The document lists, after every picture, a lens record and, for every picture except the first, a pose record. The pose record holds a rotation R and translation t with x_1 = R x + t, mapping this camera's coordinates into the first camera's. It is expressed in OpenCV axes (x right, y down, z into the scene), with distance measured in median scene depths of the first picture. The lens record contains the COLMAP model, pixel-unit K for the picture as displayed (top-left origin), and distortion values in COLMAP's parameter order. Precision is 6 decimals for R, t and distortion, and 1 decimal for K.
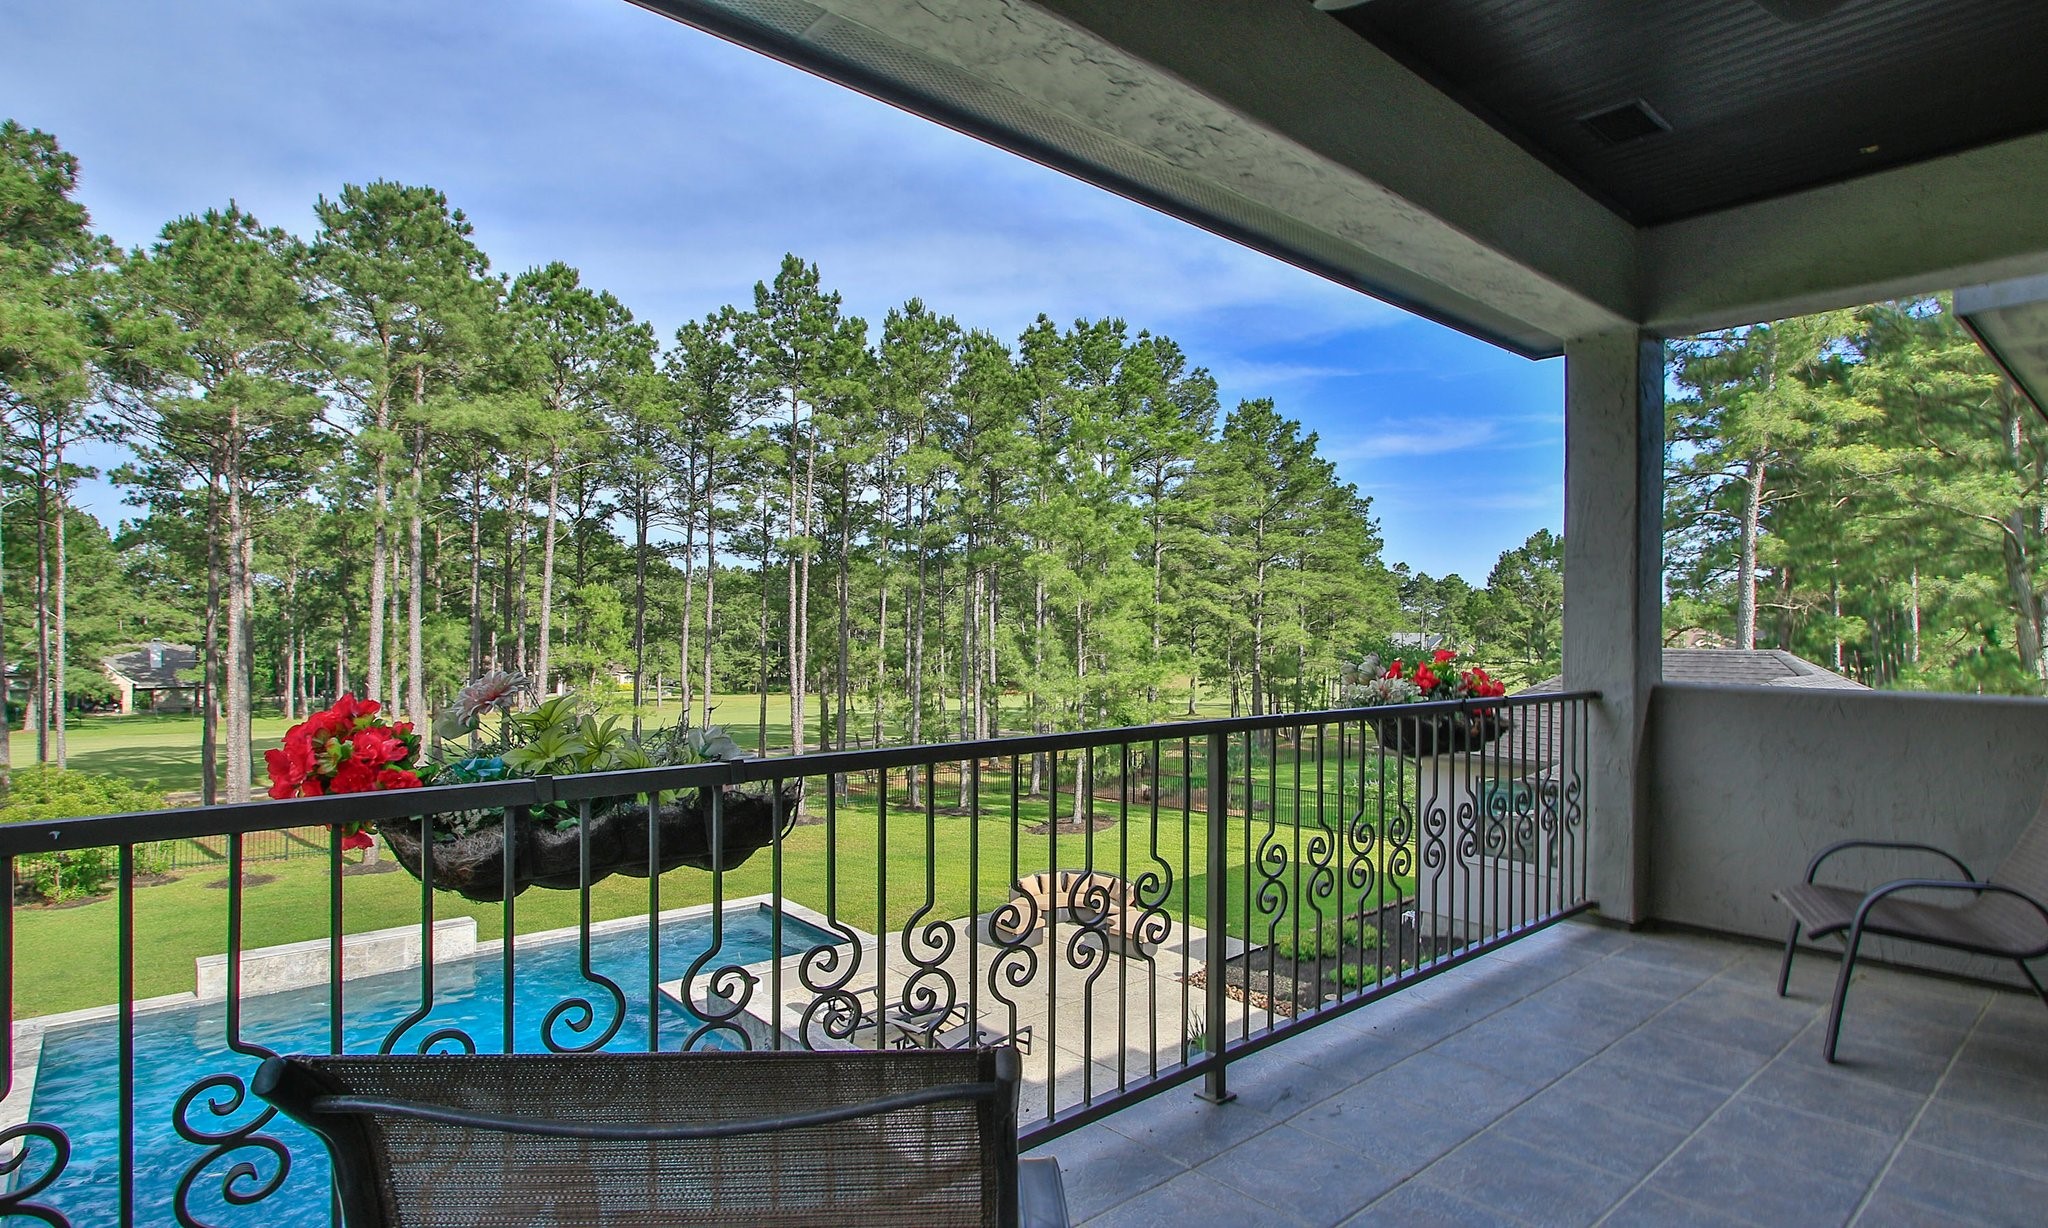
lens RADIAL K [[1045.3, 0, 1019.1], [0, 1045.3, 631.9], [0, 0, 1]] dist [-0.011614, -0.000980]
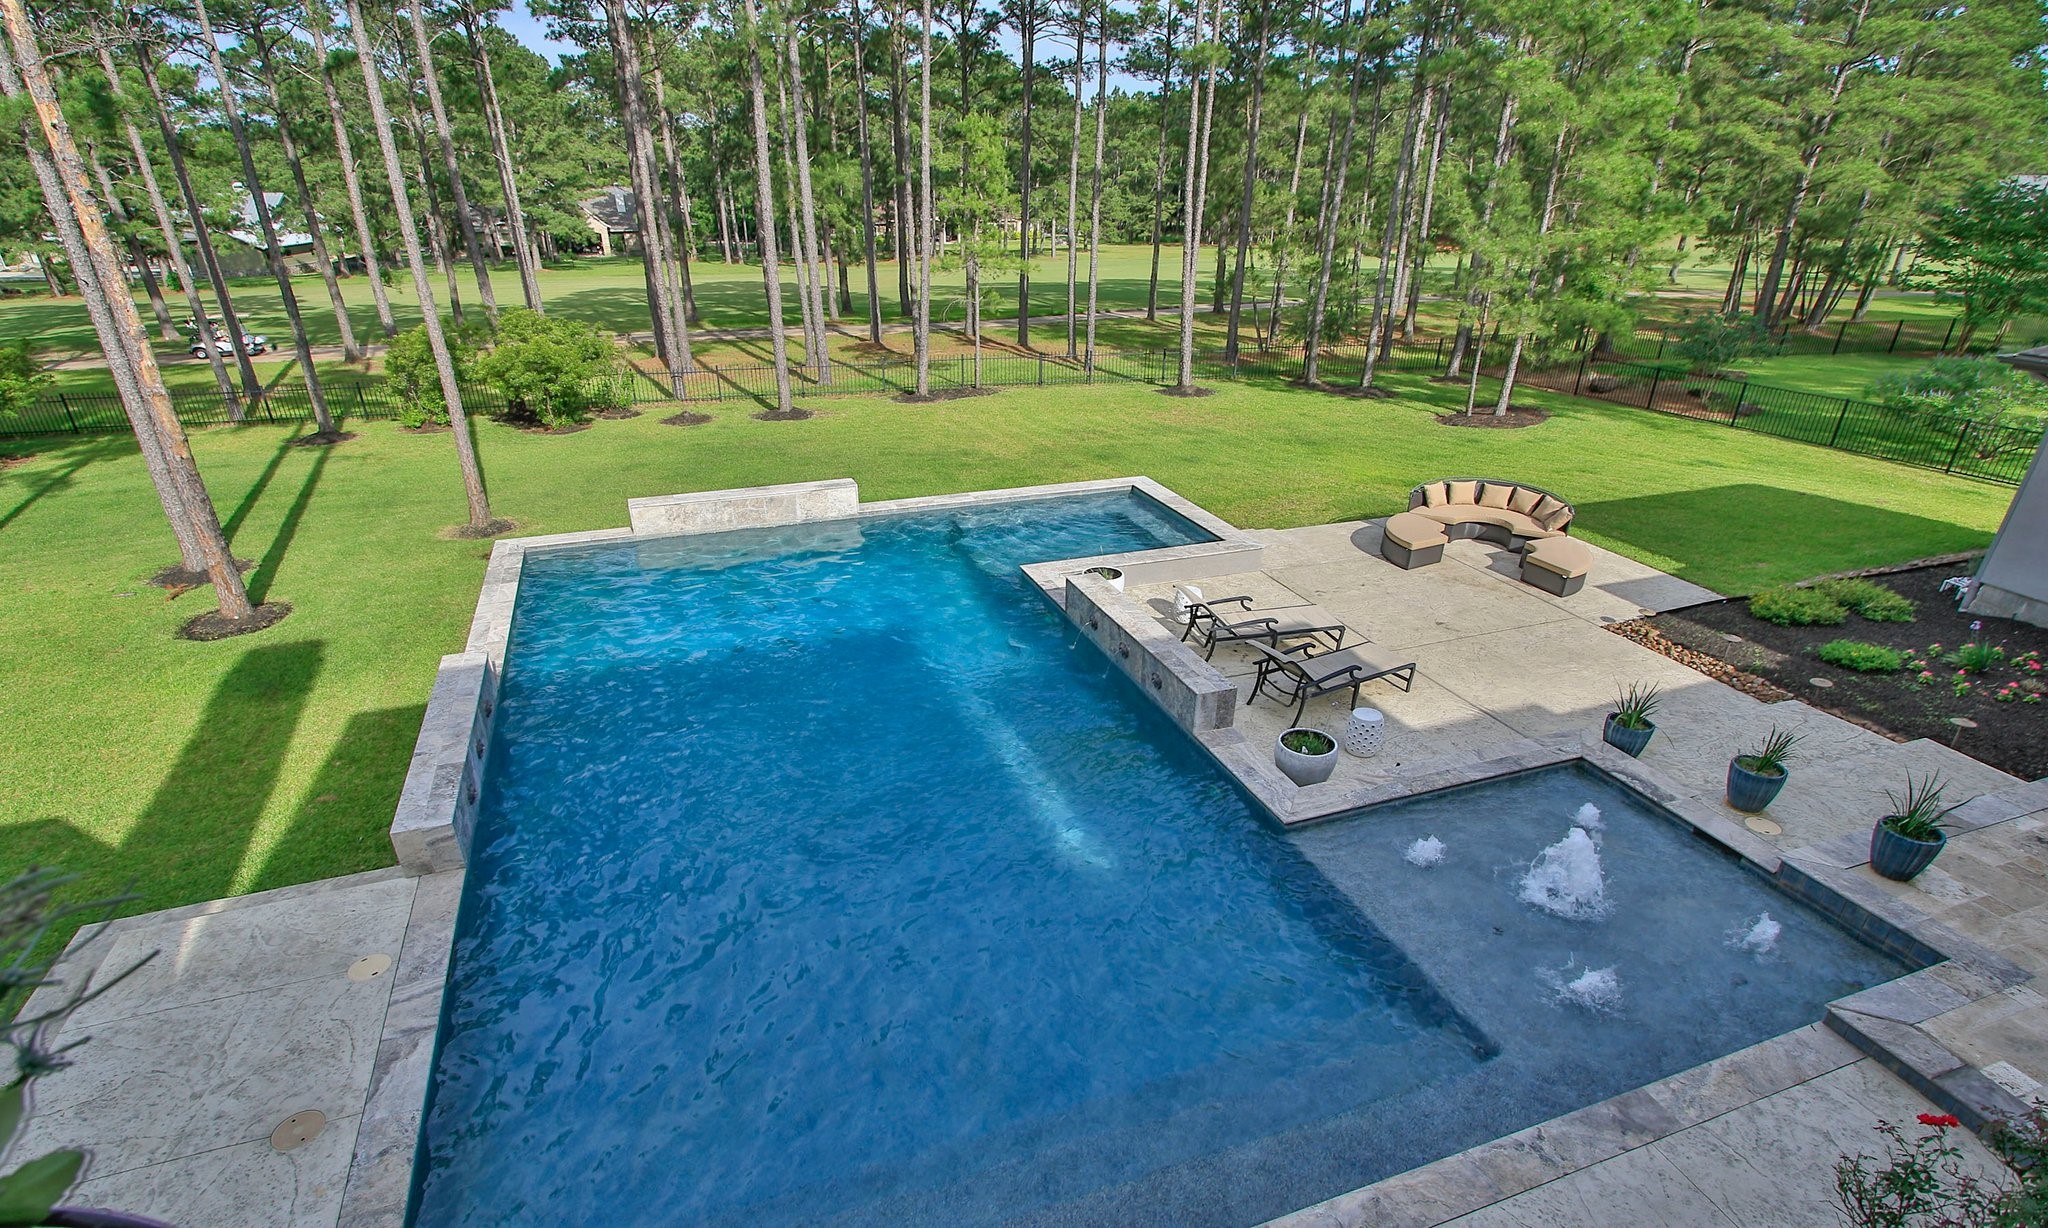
lens RADIAL K [[970.9, 0, 1011.9], [0, 970.9, 638.8], [0, 0, 1]] dist [-0.012039, 0.000023]
pose [[0.925355, 0.159273, -0.344021, -0.014218], [0.005650, 0.901568, 0.432602, 0.001016], [0.379060, -0.402254, 0.833370, 0.107697]]
